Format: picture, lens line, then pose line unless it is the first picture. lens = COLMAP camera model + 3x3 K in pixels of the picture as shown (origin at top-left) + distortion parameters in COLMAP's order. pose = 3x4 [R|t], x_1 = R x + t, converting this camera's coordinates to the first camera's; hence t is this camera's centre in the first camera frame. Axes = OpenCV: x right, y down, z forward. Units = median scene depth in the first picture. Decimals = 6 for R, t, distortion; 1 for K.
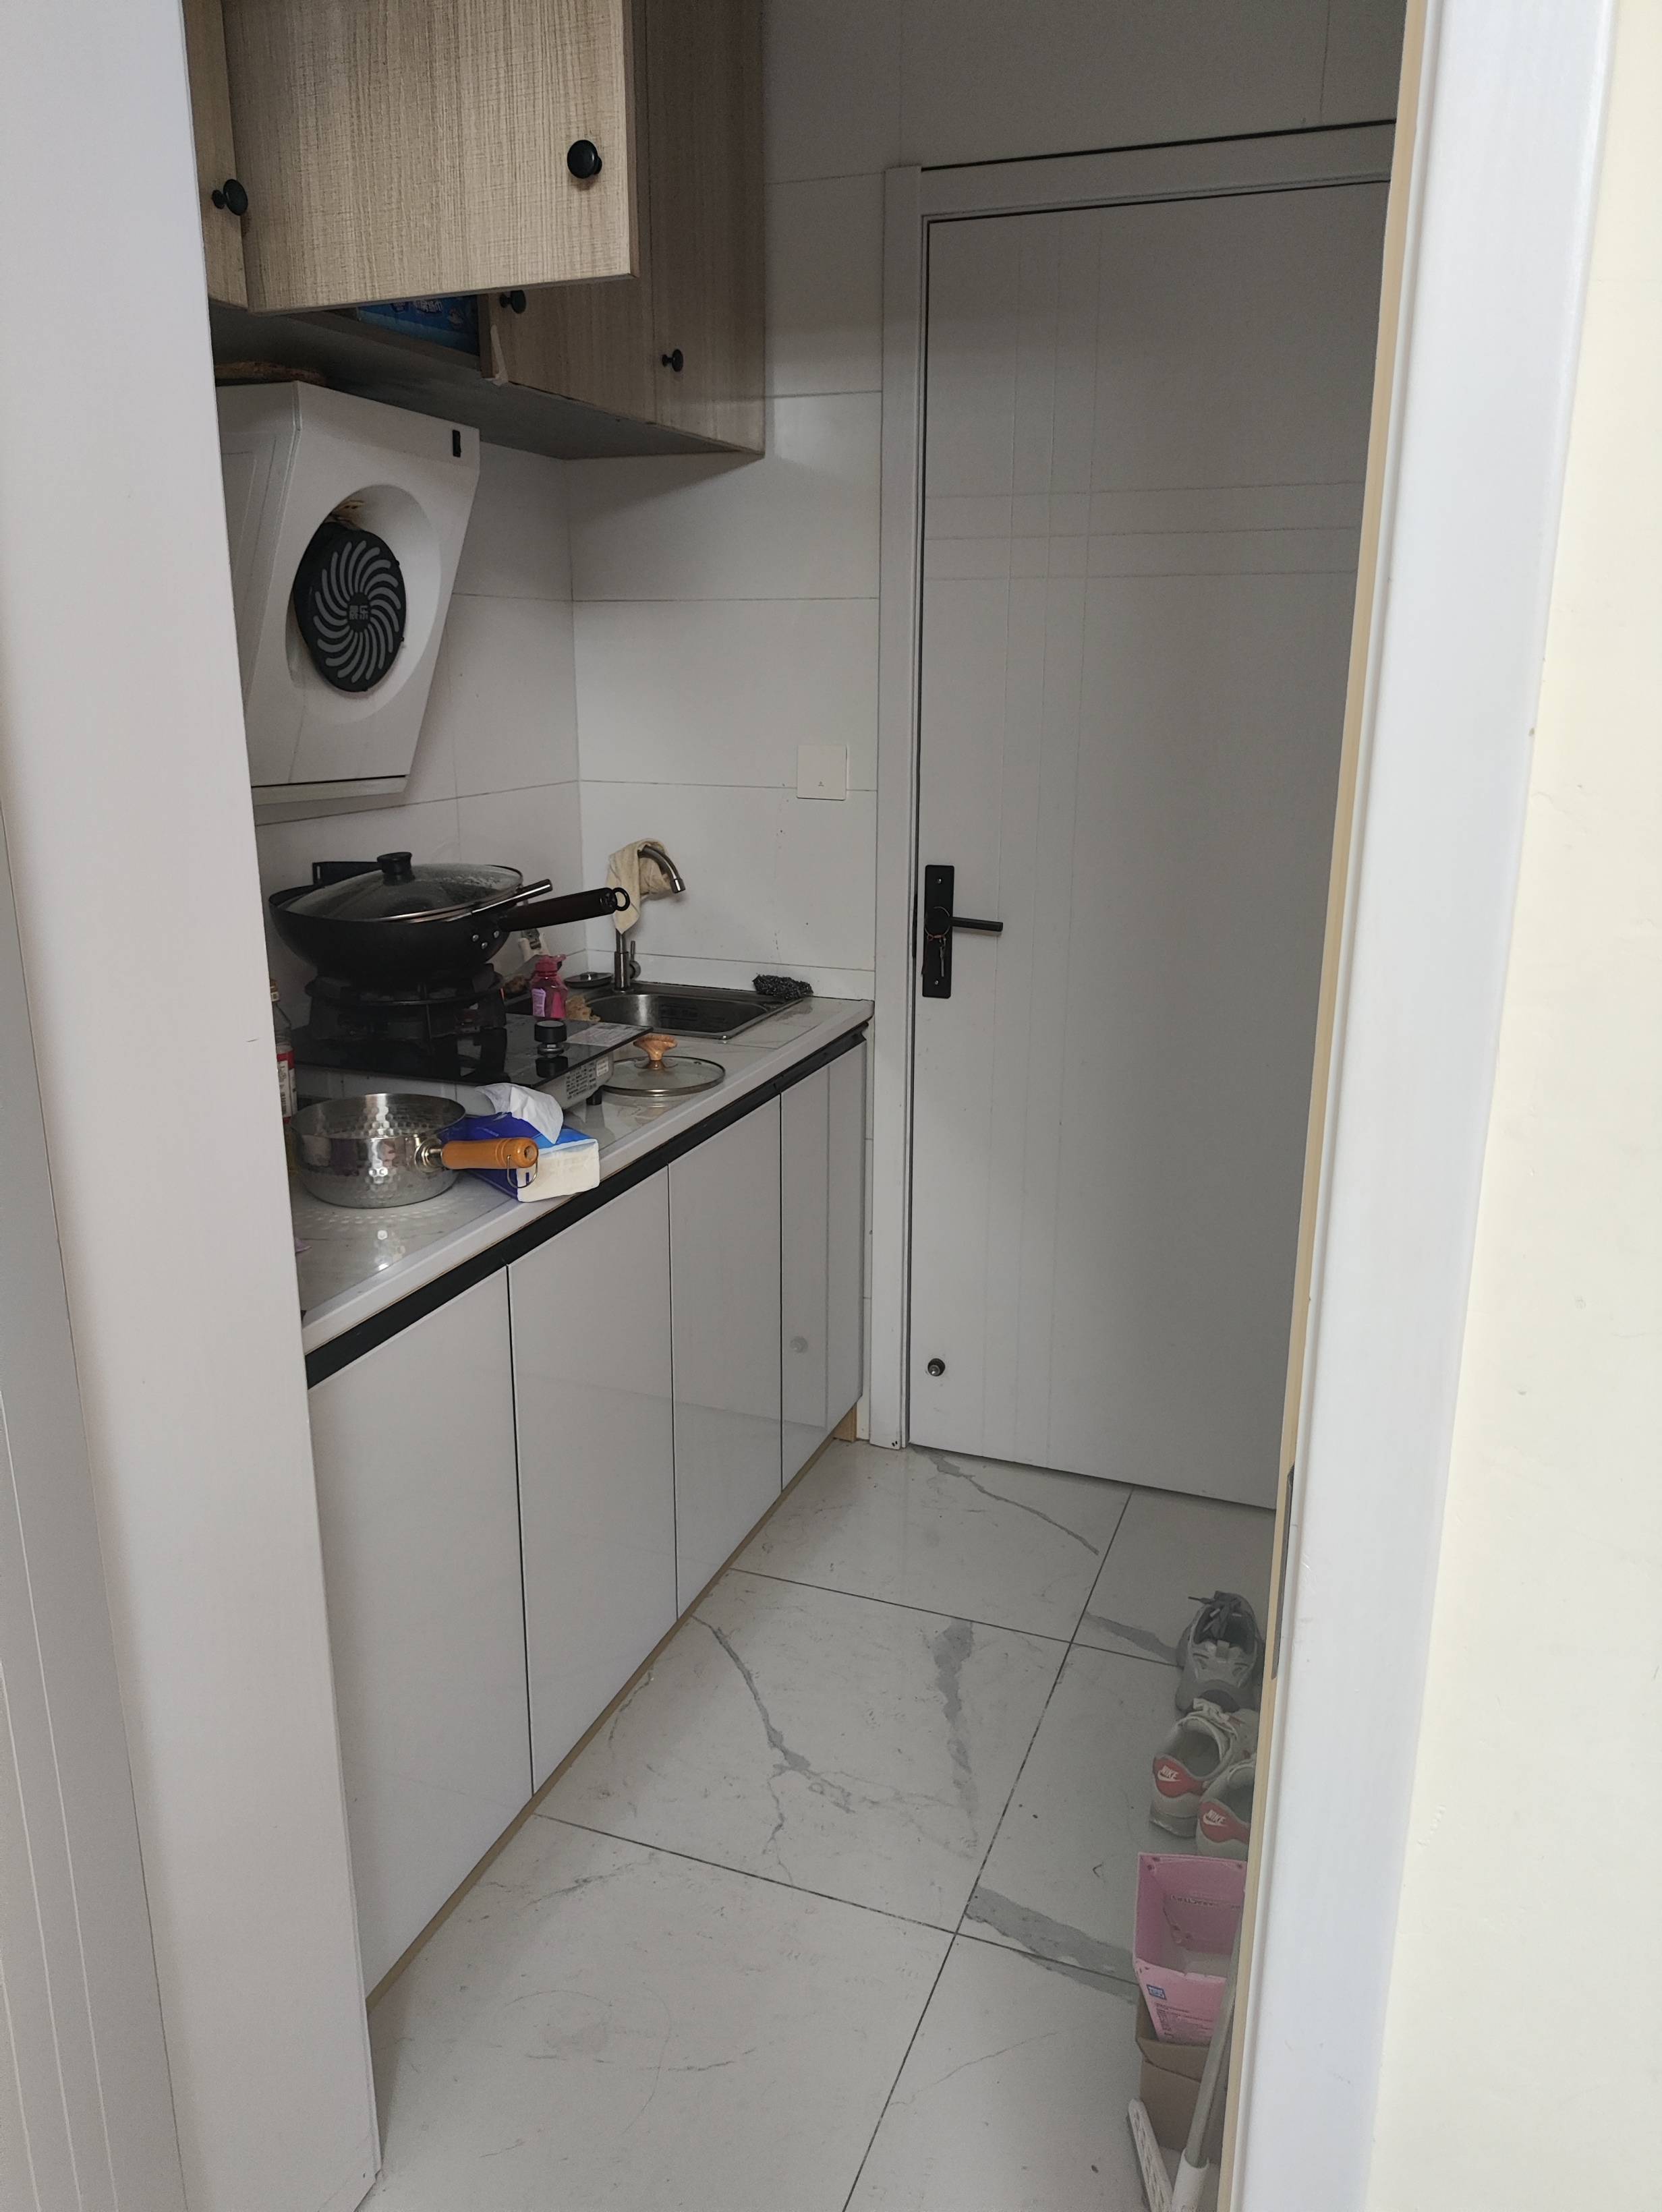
lens RADIAL K [[1590.3, 0, 832.1], [0, 1590.3, 1110.0], [0, 0, 1]] dist [0.047209, -0.008242]
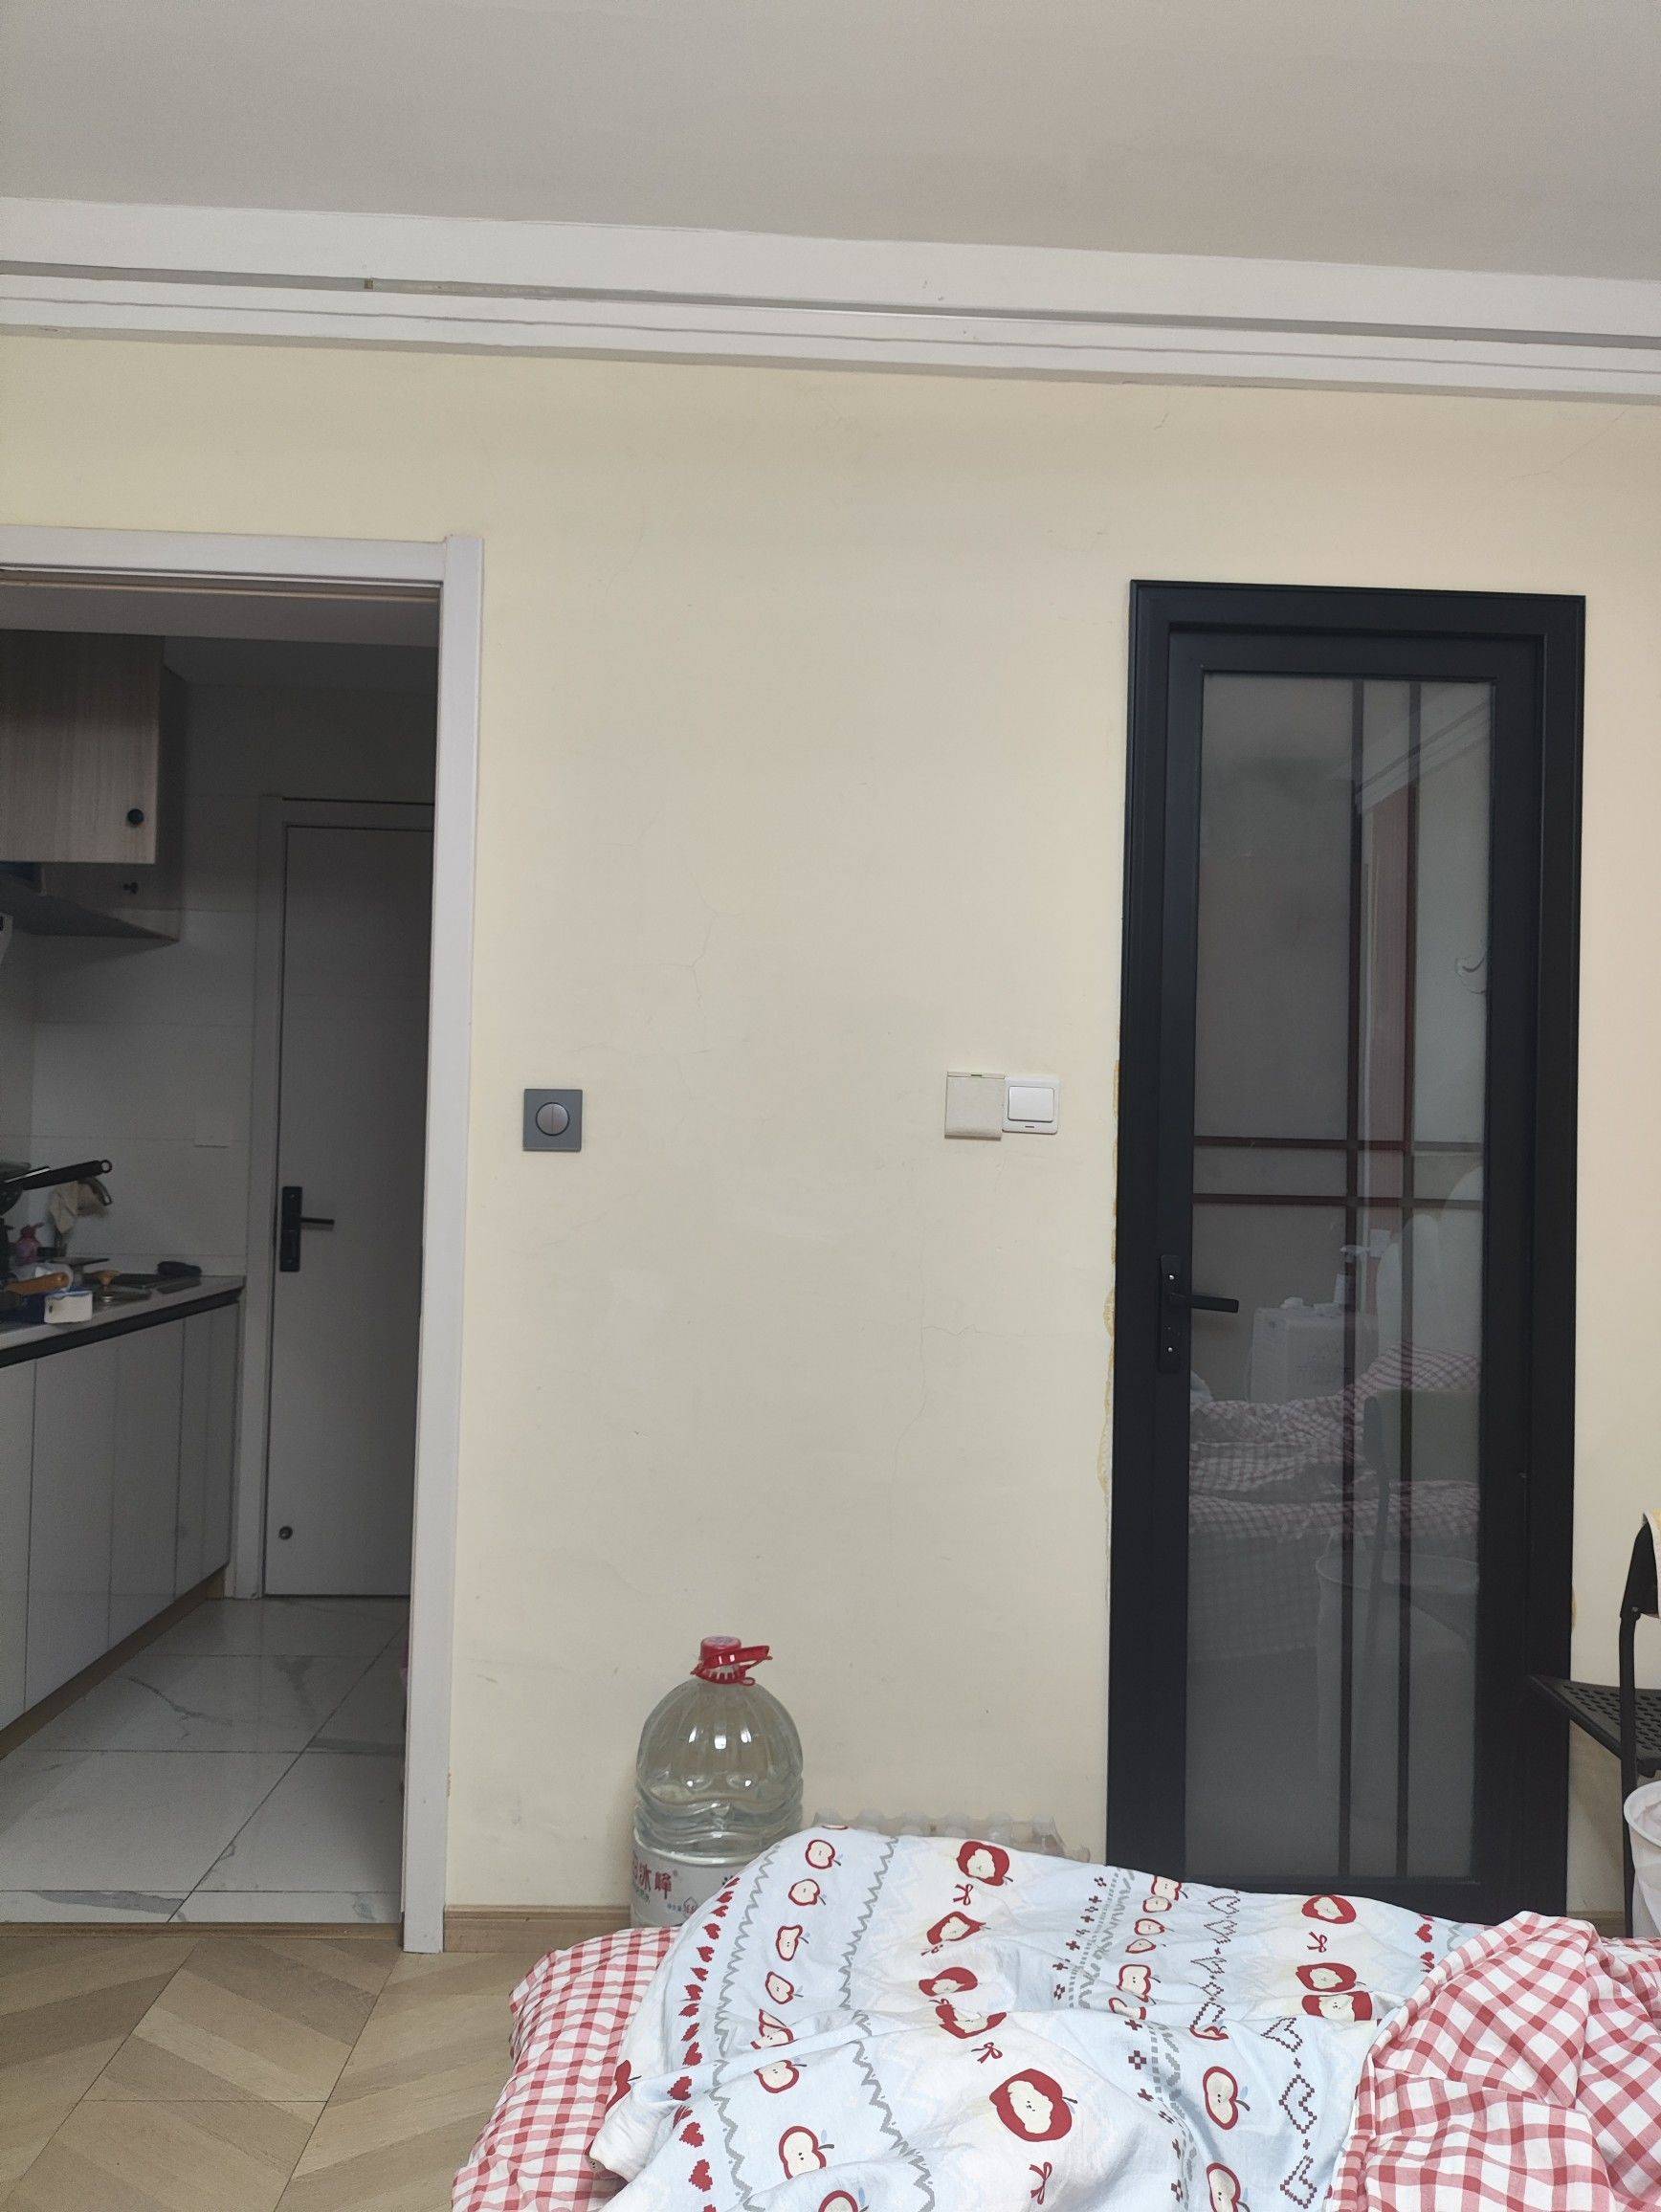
lens RADIAL K [[1590.2, 0, 831.2], [0, 1590.2, 1108.4], [0, 0, 1]] dist [0.047209, -0.008242]
pose [[0.919790, 0.026802, 0.391495, -0.064412], [0.089827, 0.956794, -0.276545, 0.260943], [-0.381992, 0.289530, 0.877642, -0.625504]]
